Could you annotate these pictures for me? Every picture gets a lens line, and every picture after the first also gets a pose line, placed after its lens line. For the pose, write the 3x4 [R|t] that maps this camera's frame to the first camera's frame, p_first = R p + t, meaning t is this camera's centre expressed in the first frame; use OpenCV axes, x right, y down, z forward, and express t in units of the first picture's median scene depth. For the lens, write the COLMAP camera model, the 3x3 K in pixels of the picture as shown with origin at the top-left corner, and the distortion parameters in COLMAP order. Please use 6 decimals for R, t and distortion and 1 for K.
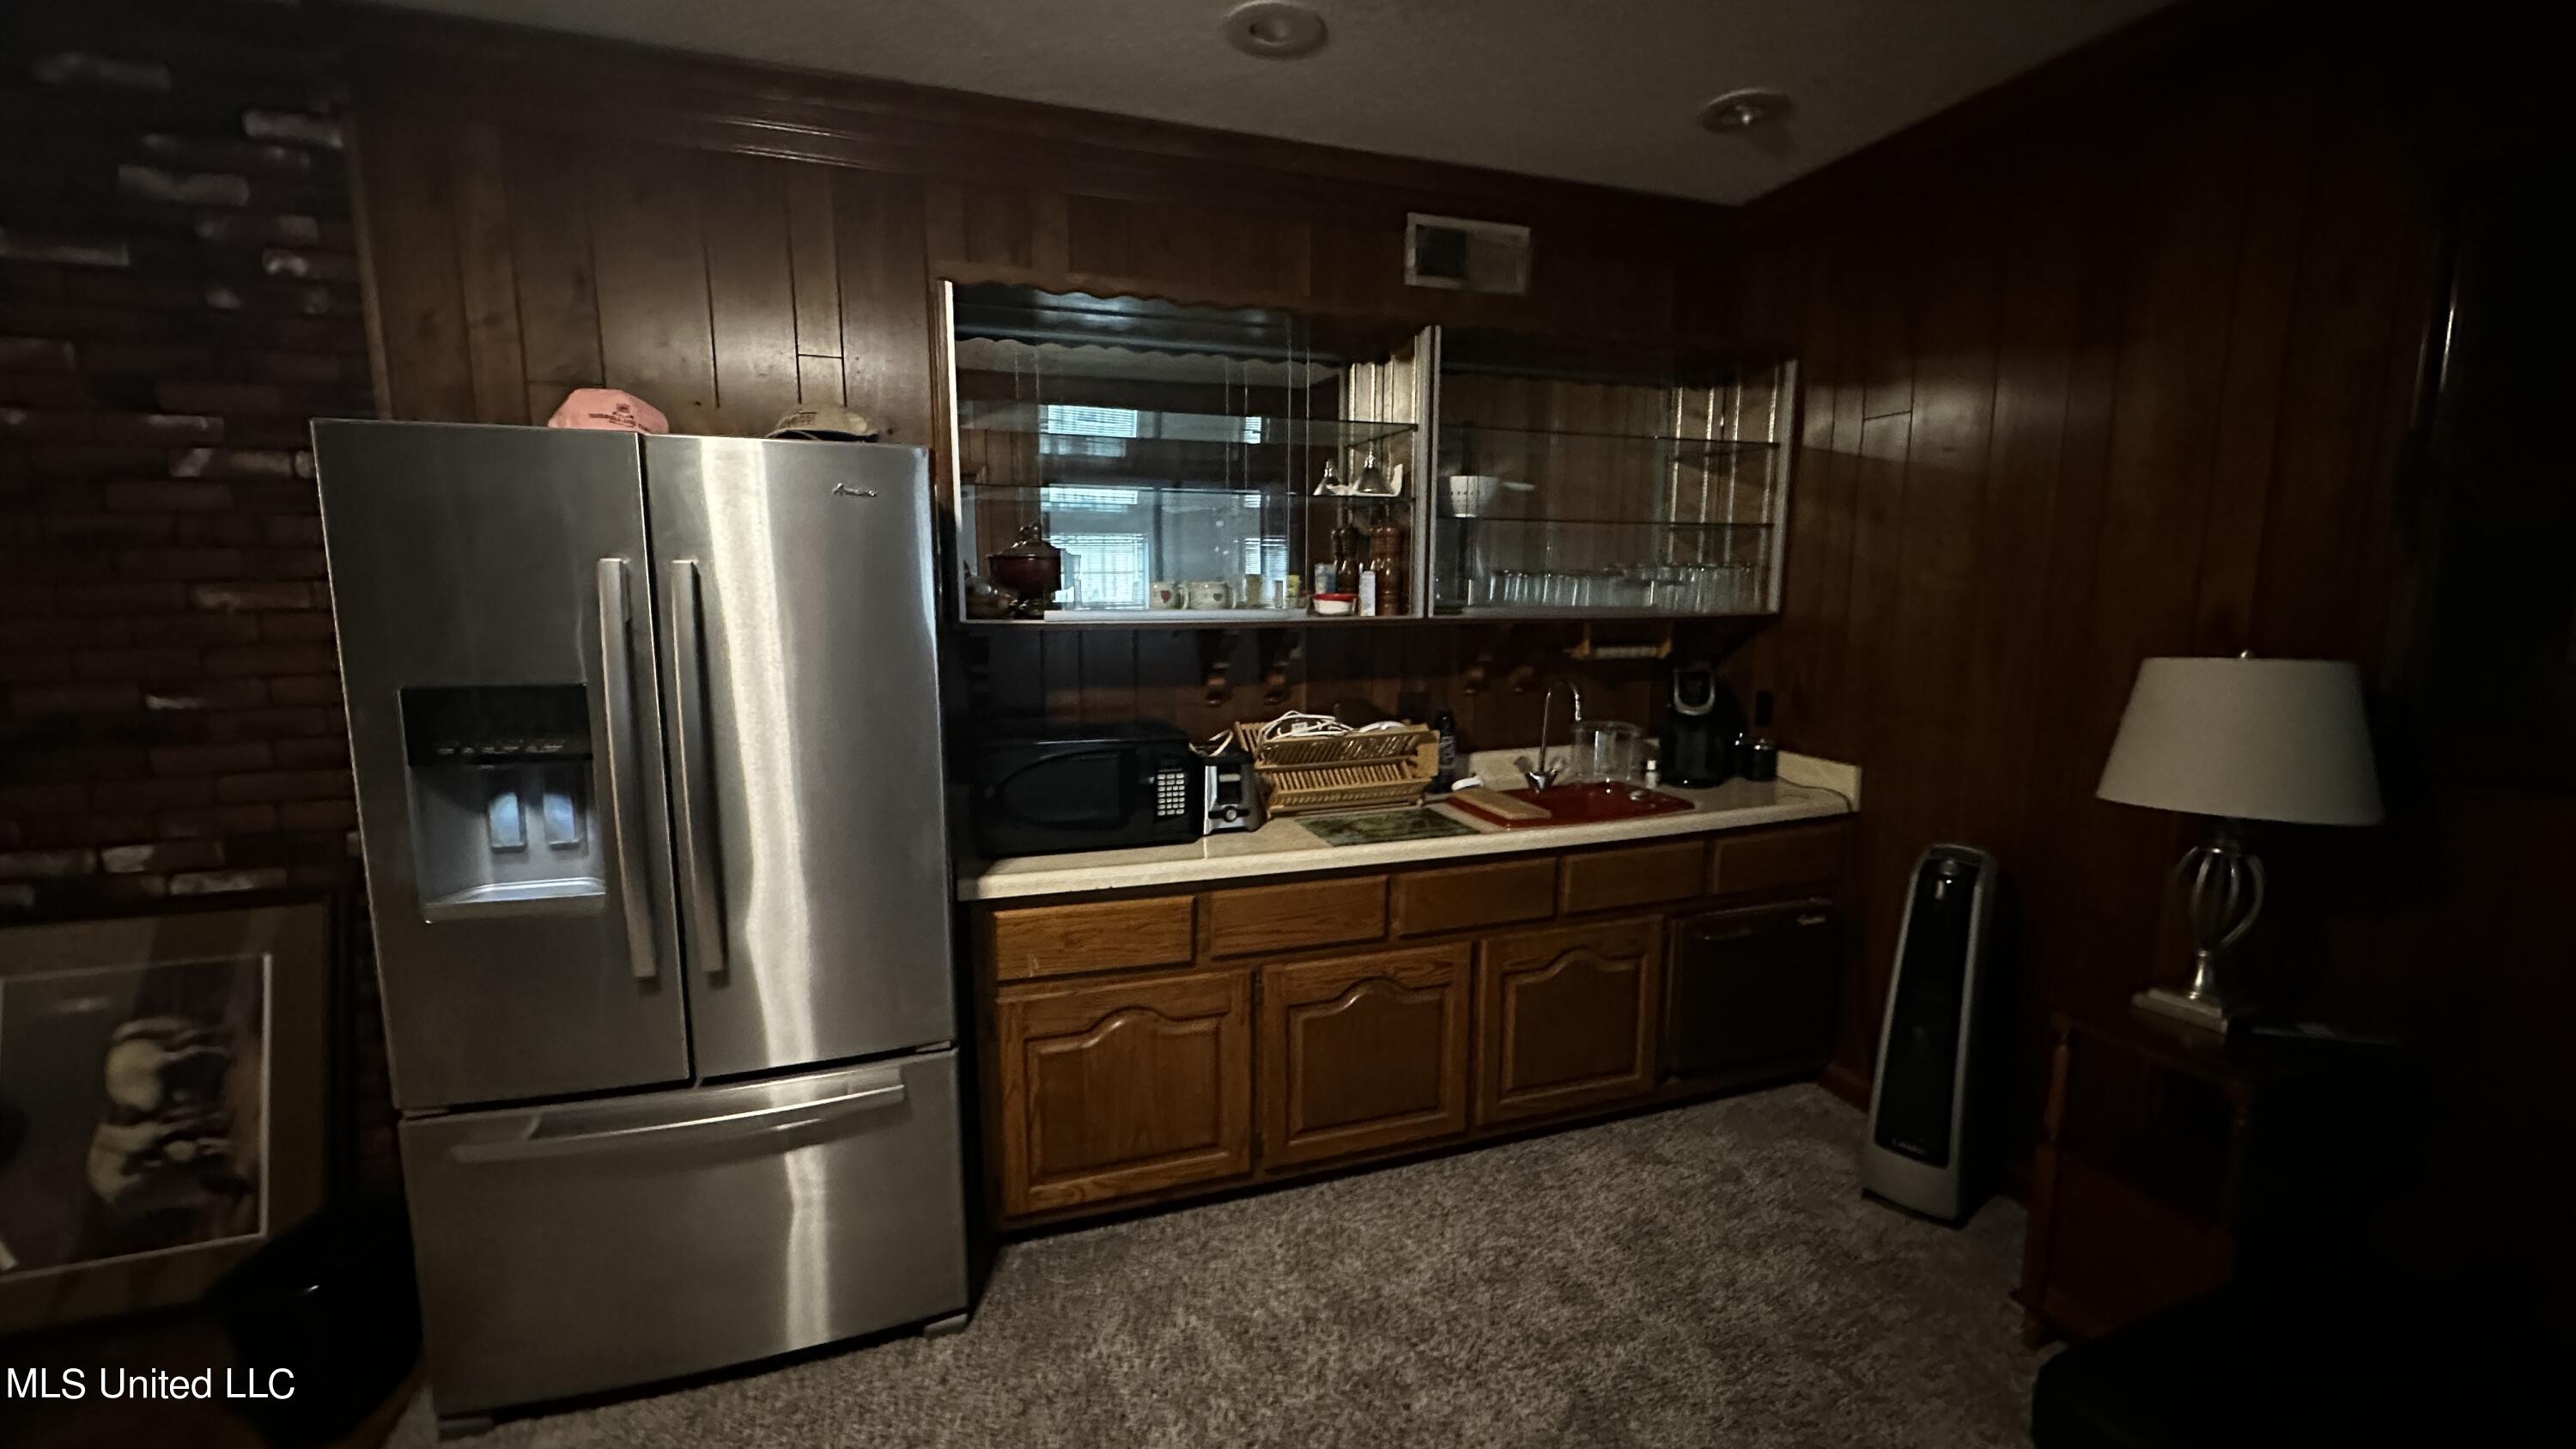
lens RADIAL K [[1026.5, 0, 1284.7], [0, 1026.5, 722.8], [0, 0, 1]] dist [-0.000947, -0.000107]
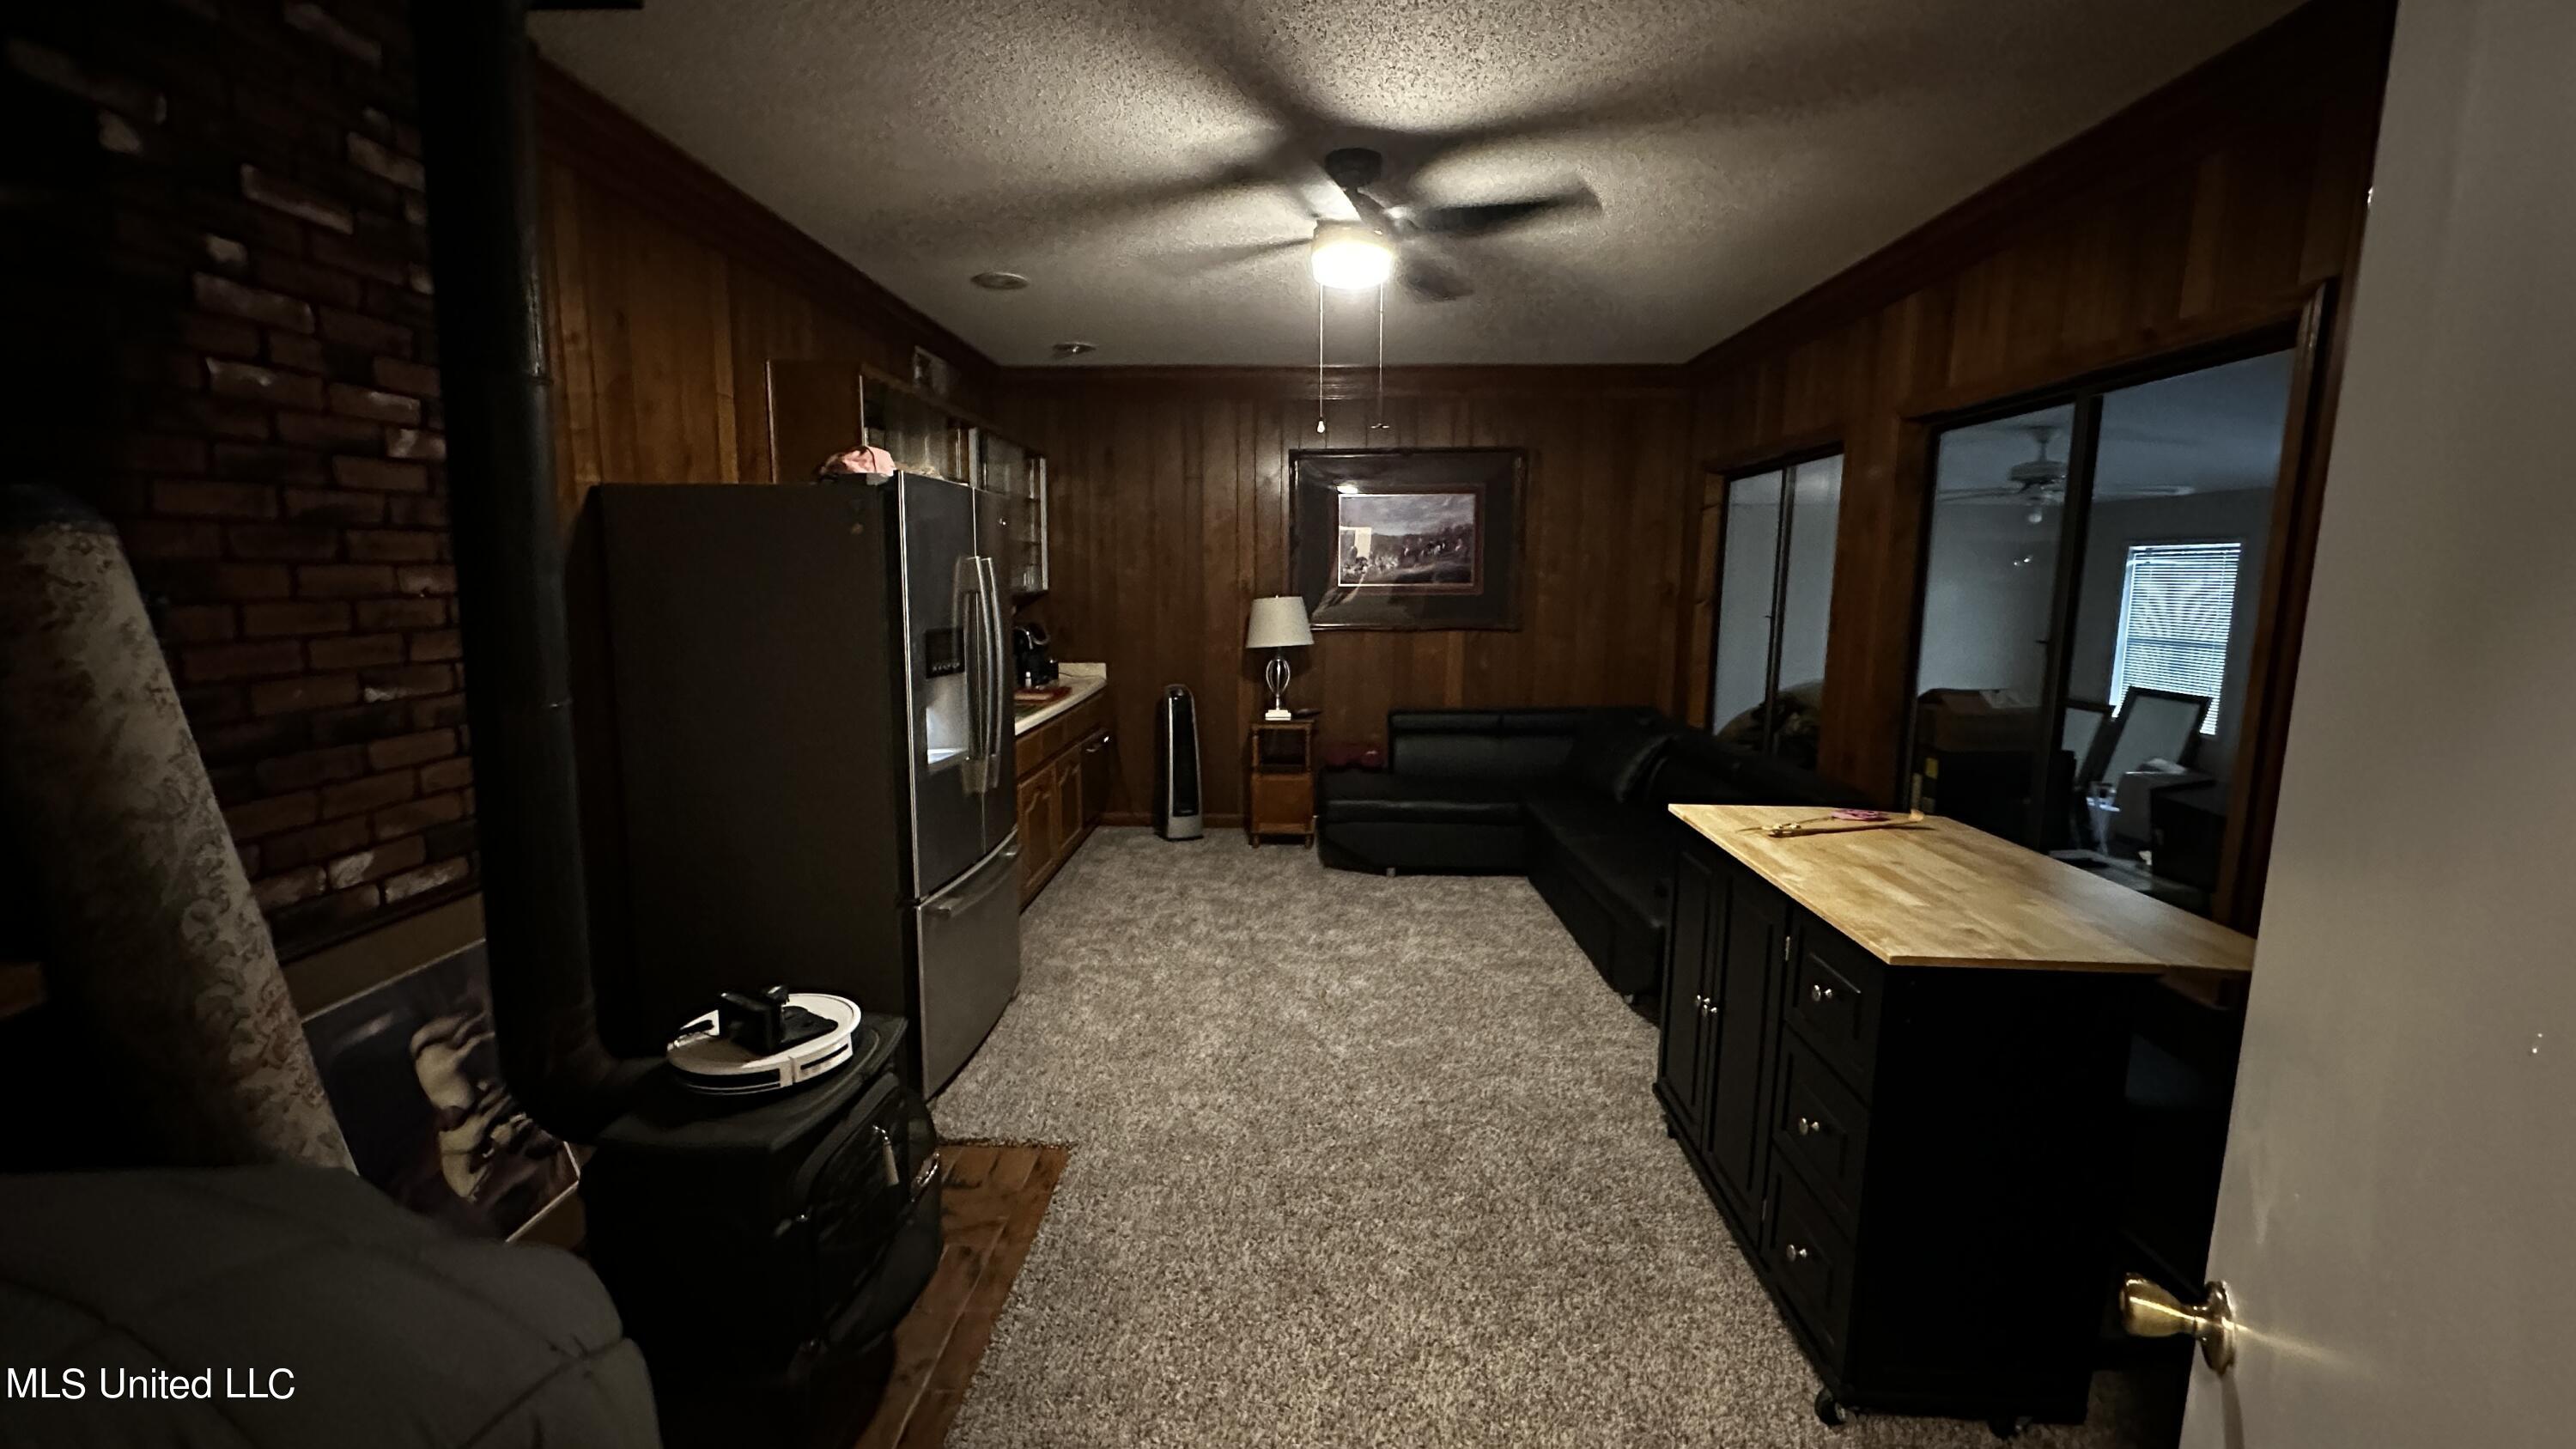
lens RADIAL K [[1026.5, 0, 1284.7], [0, 1026.5, 722.8], [0, 0, 1]] dist [-0.000947, -0.000107]
pose [[0.353439, -0.130822, 0.926265, -1.686551], [0.127950, 0.987628, 0.090666, 0.027257], [-0.926666, 0.086471, 0.365805, -0.110958]]
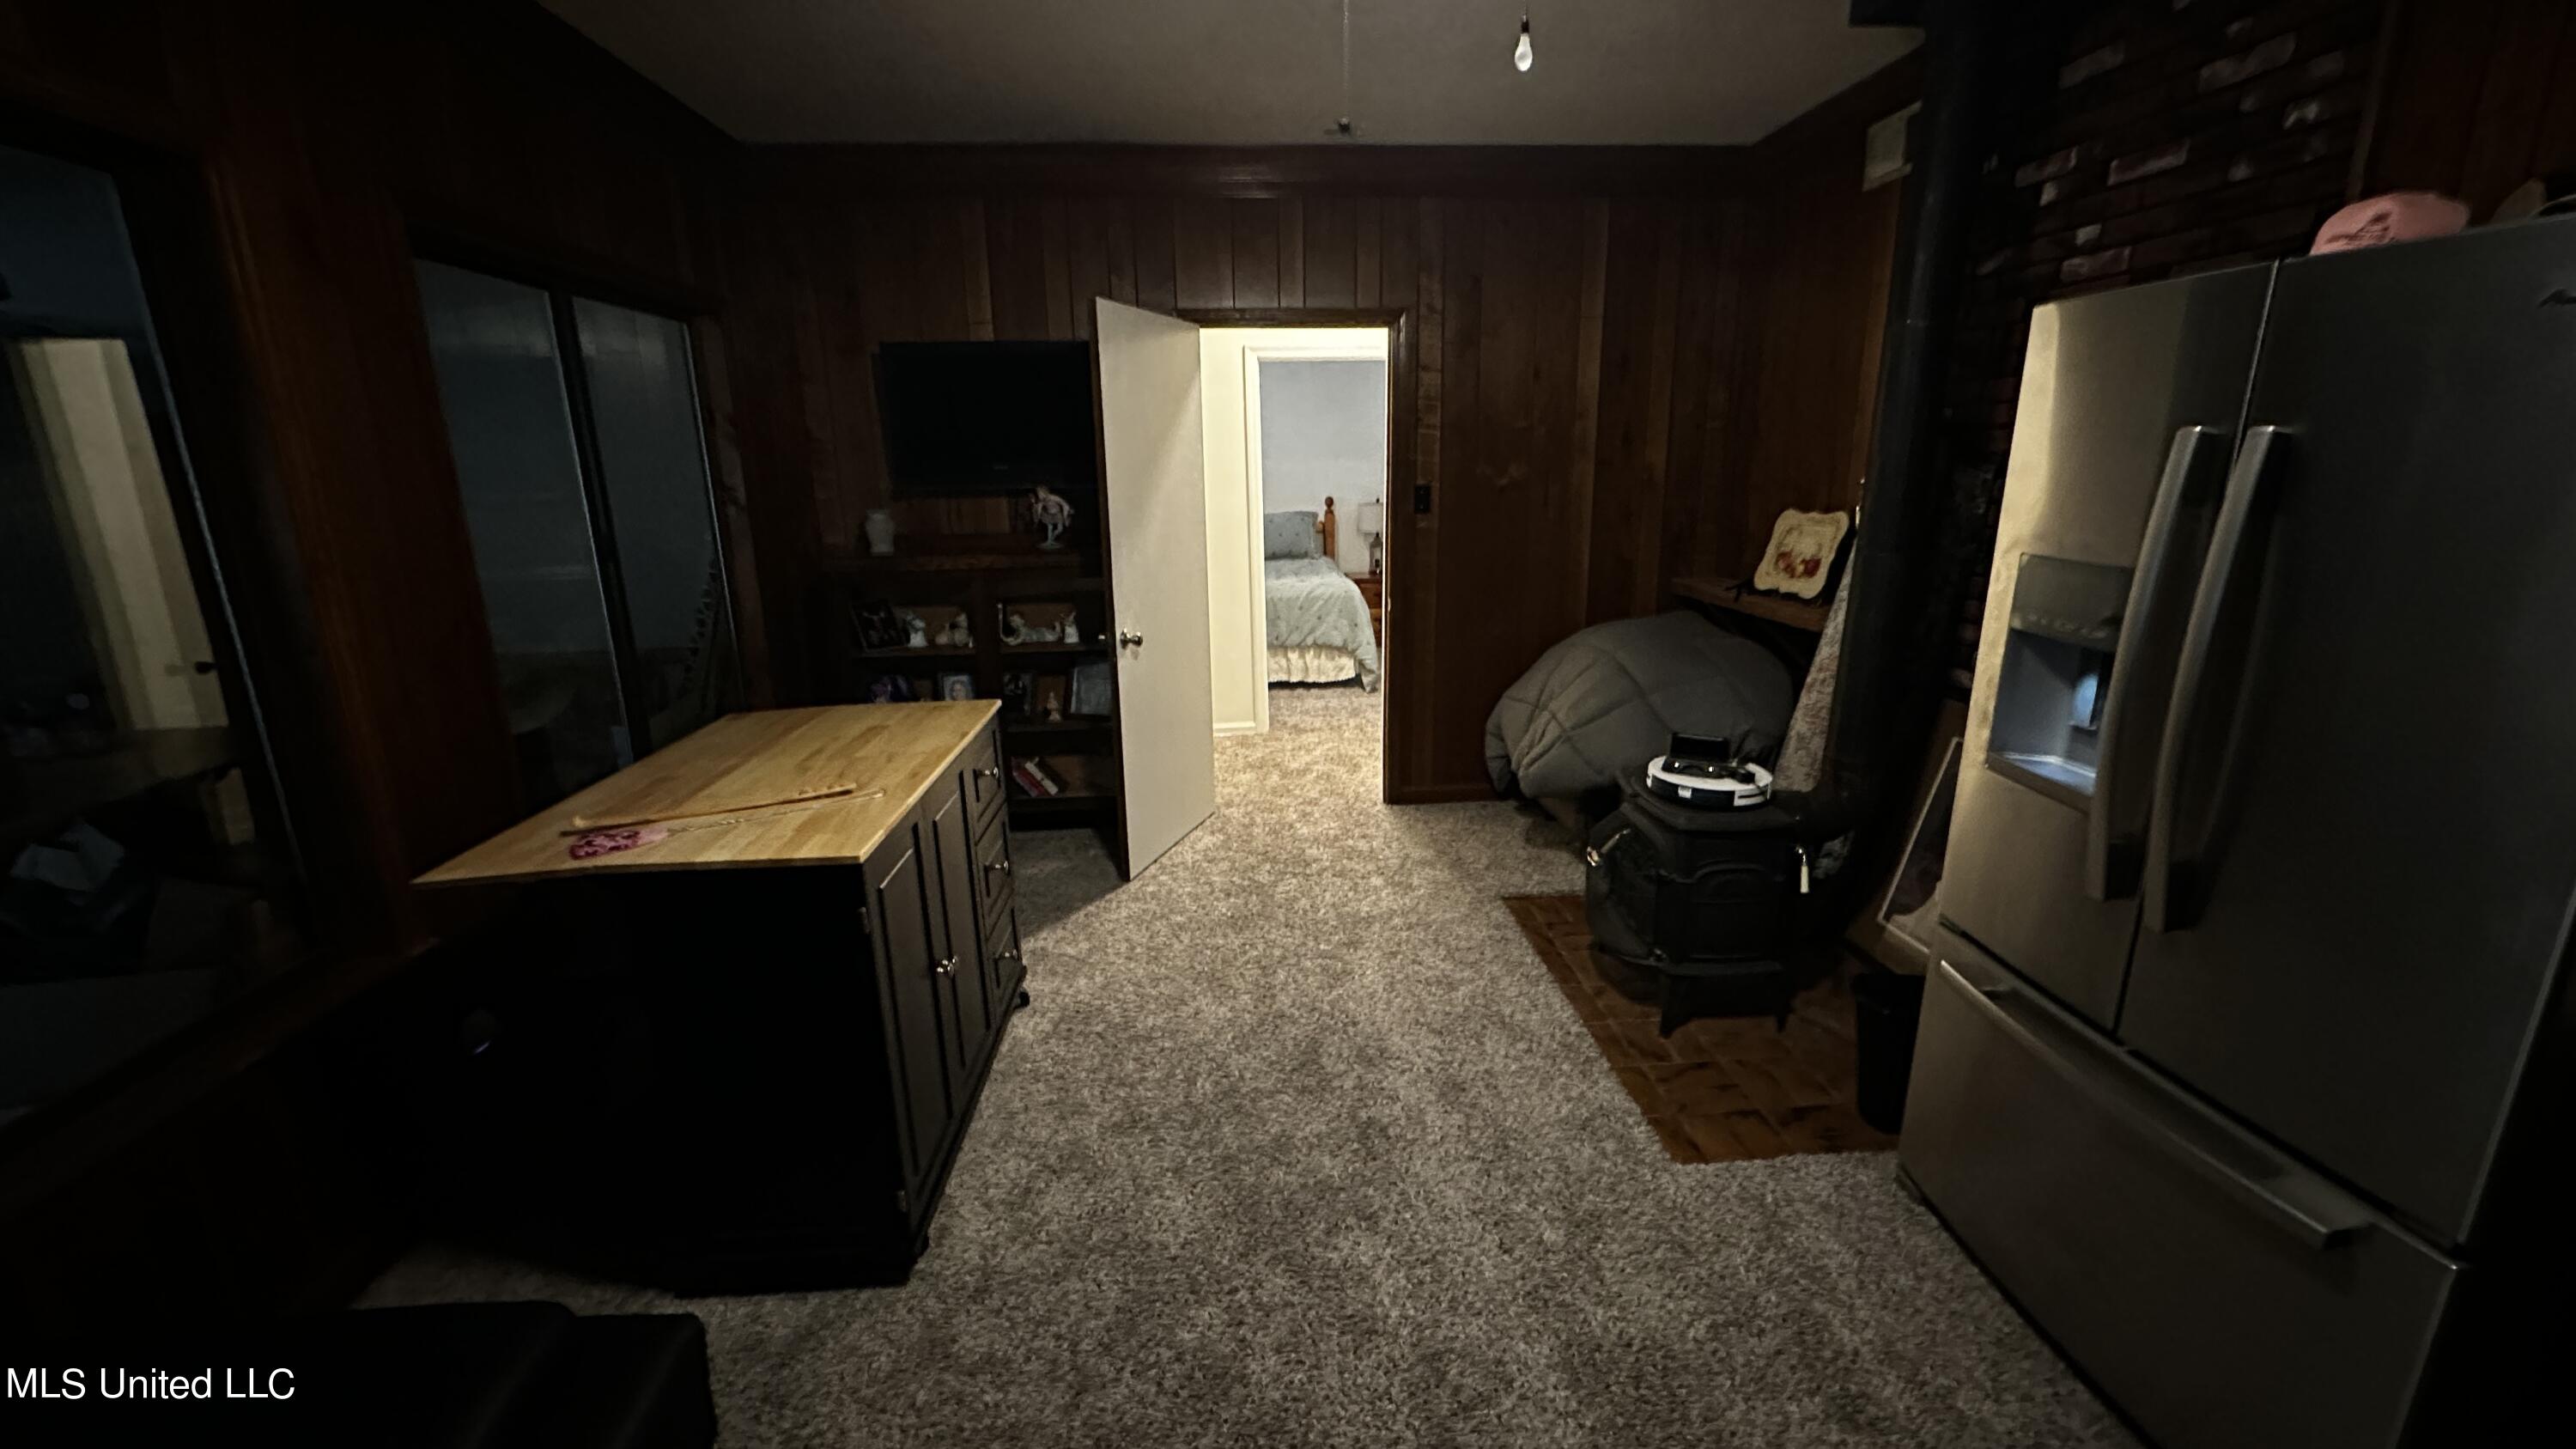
lens RADIAL K [[1026.5, 0, 1284.7], [0, 1026.5, 722.8], [0, 0, 1]] dist [-0.000947, -0.000107]
pose [[-0.248105, 0.248091, -0.936427, 0.304870], [-0.127091, 0.949960, 0.285349, -0.056699], [0.960360, 0.189808, -0.204160, 0.384048]]
